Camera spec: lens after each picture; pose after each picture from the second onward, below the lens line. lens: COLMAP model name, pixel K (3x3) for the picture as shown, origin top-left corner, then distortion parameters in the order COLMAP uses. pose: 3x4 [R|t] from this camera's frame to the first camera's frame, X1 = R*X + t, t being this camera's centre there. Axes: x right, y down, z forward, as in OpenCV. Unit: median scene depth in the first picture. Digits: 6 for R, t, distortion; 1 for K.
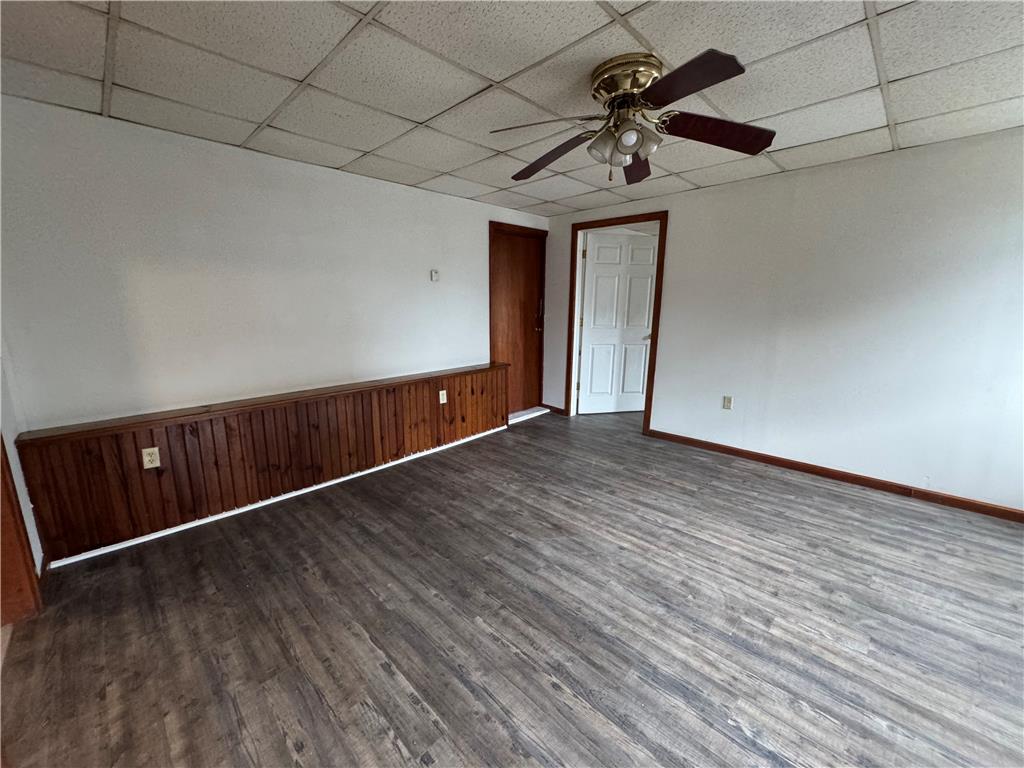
lens RADIAL K [[410.6, 0, 512.3], [0, 410.6, 385.5], [0, 0, 1]] dist [-0.004134, 0.000742]
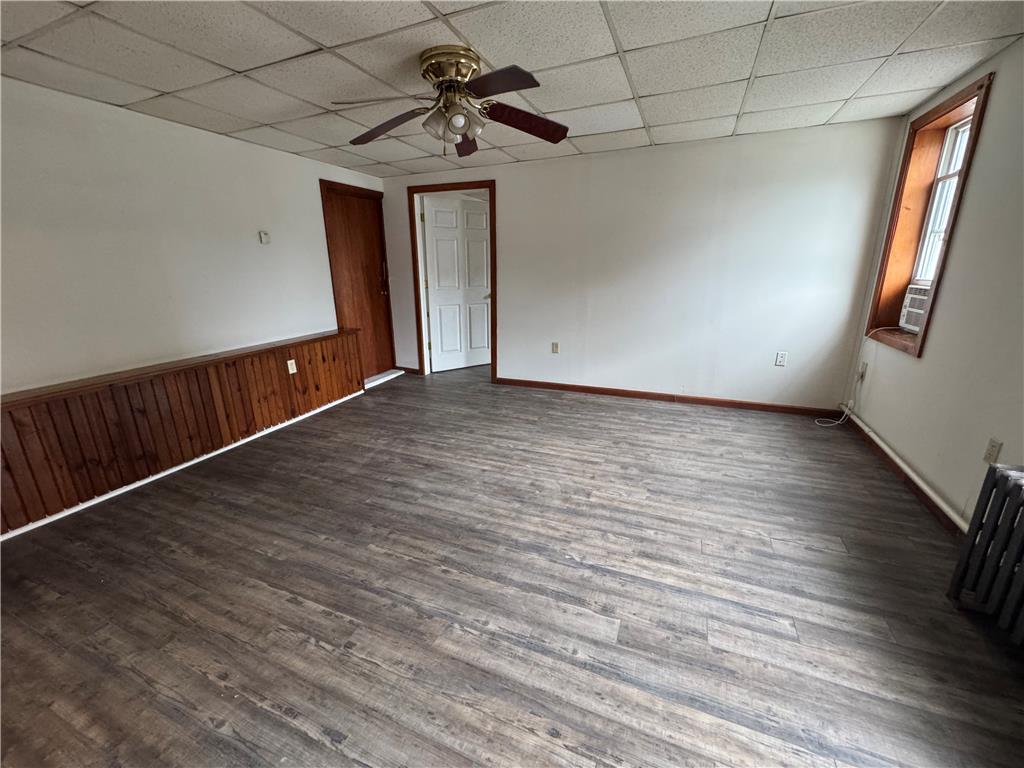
lens RADIAL K [[410.6, 0, 514.0], [0, 410.6, 386.2], [0, 0, 1]] dist [-0.004134, 0.000742]
pose [[0.927958, -0.115563, 0.354316, -0.047682], [0.084757, 0.991237, 0.101321, 0.030592], [-0.362920, -0.063991, 0.929620, -0.134484]]
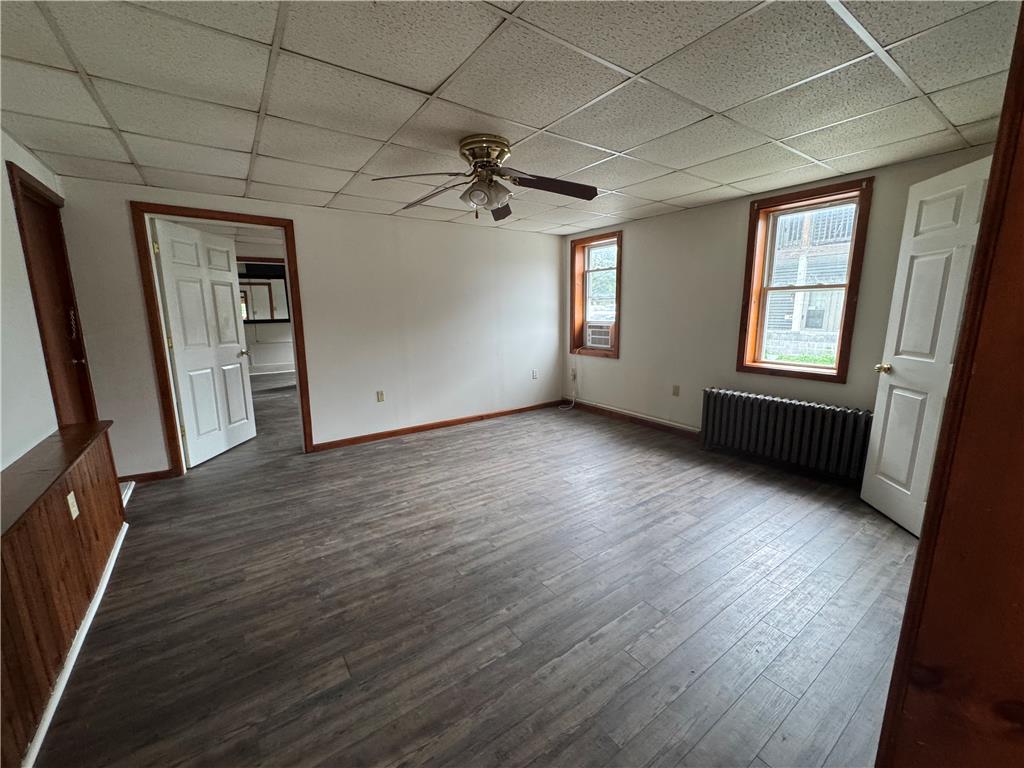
lens RADIAL K [[410.6, 0, 514.2], [0, 410.6, 385.0], [0, 0, 1]] dist [-0.004134, 0.000742]
pose [[0.174164, -0.178048, 0.968486, -0.809451], [0.204503, 0.968614, 0.141296, -0.113923], [-0.963247, 0.173450, 0.205110, 0.536723]]
